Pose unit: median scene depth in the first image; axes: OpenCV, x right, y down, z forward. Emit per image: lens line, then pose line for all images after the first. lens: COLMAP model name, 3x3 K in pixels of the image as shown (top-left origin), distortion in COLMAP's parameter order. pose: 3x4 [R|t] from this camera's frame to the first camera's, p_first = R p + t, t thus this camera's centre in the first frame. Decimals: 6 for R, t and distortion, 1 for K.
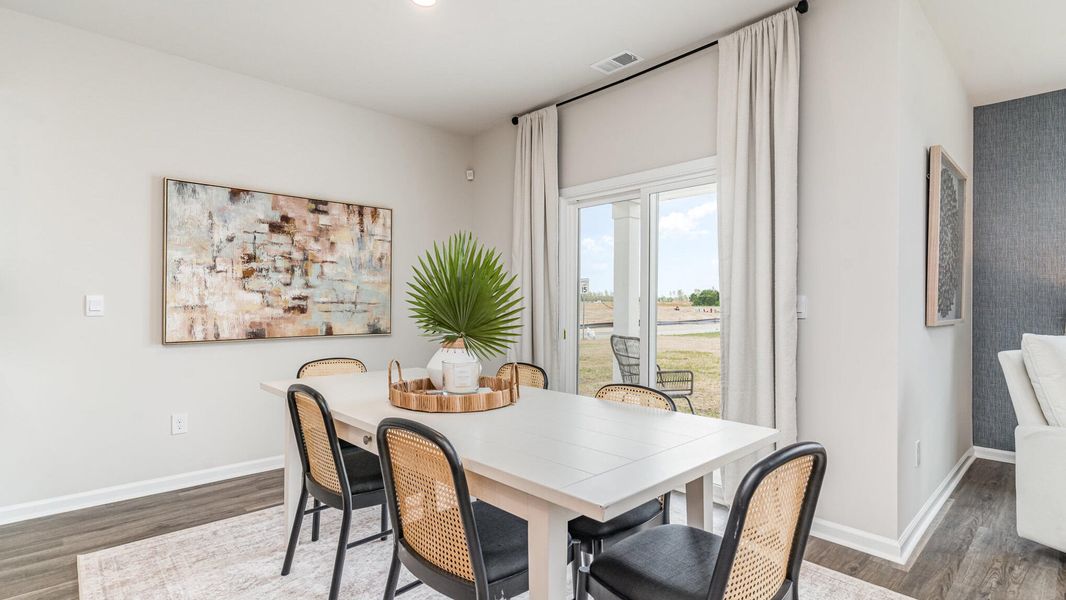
lens RADIAL K [[507.1, 0, 533.9], [0, 507.1, 301.2], [0, 0, 1]] dist [0.001244, 0.001222]
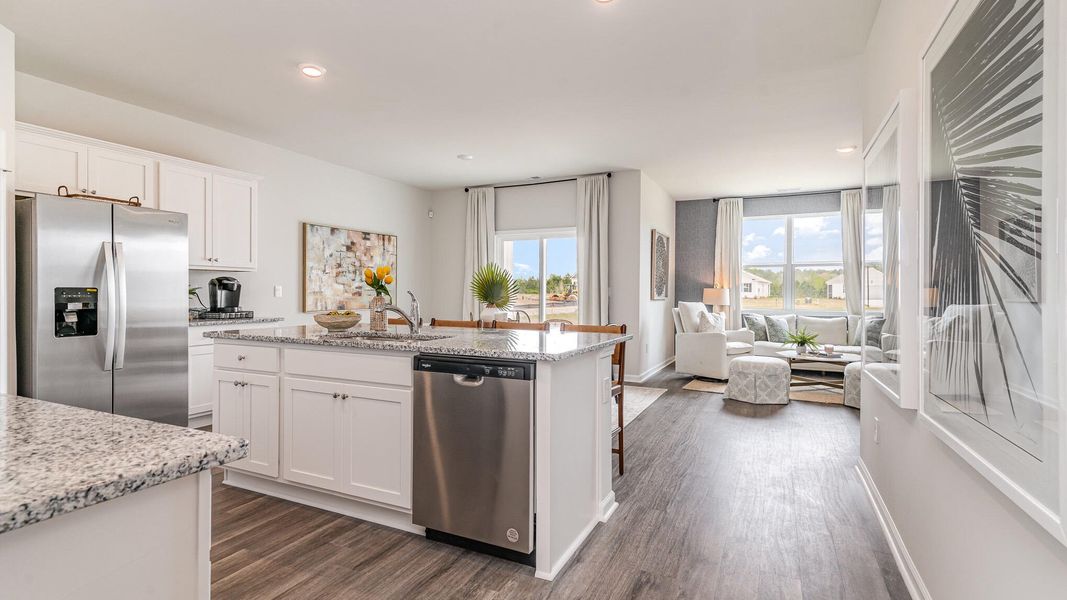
lens RADIAL K [[504.3, 0, 530.5], [0, 504.3, 289.8], [0, 0, 1]] dist [0.001543, 0.000306]
pose [[0.935517, 0.000473, 0.353282, -0.532877], [-0.000783, 0.999999, 0.000735, -0.000046], [-0.353281, -0.000964, 0.935517, -0.890997]]
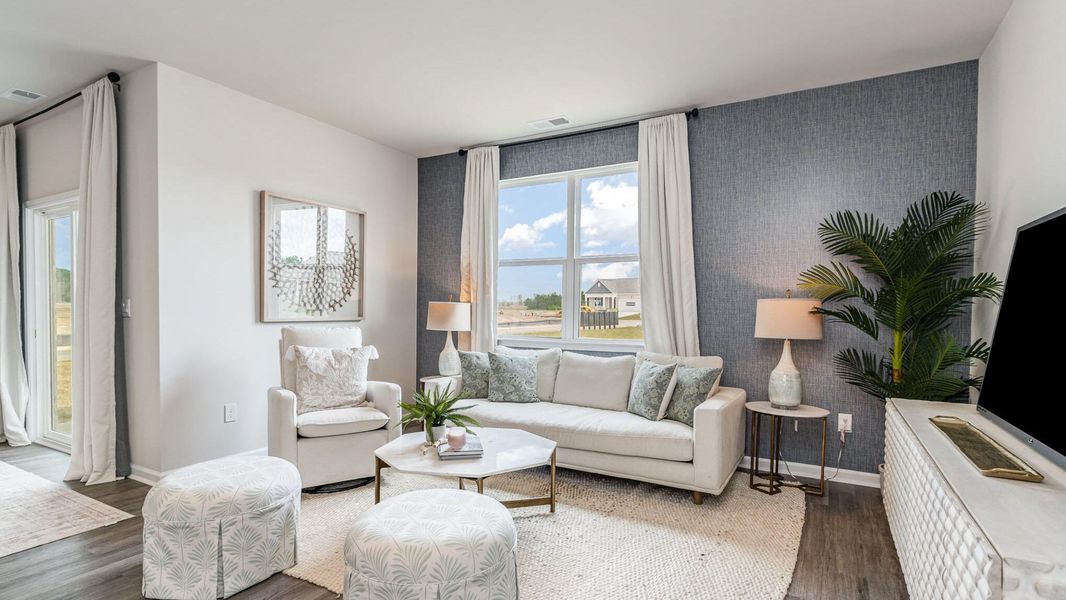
lens RADIAL K [[507.1, 0, 533.9], [0, 507.1, 301.2], [0, 0, 1]] dist [0.001244, 0.001222]
pose [[0.956154, 0.005135, 0.292820, 0.851337], [-0.002793, 0.999961, -0.008414, 0.005259], [-0.292851, 0.007228, 0.956131, -0.410074]]
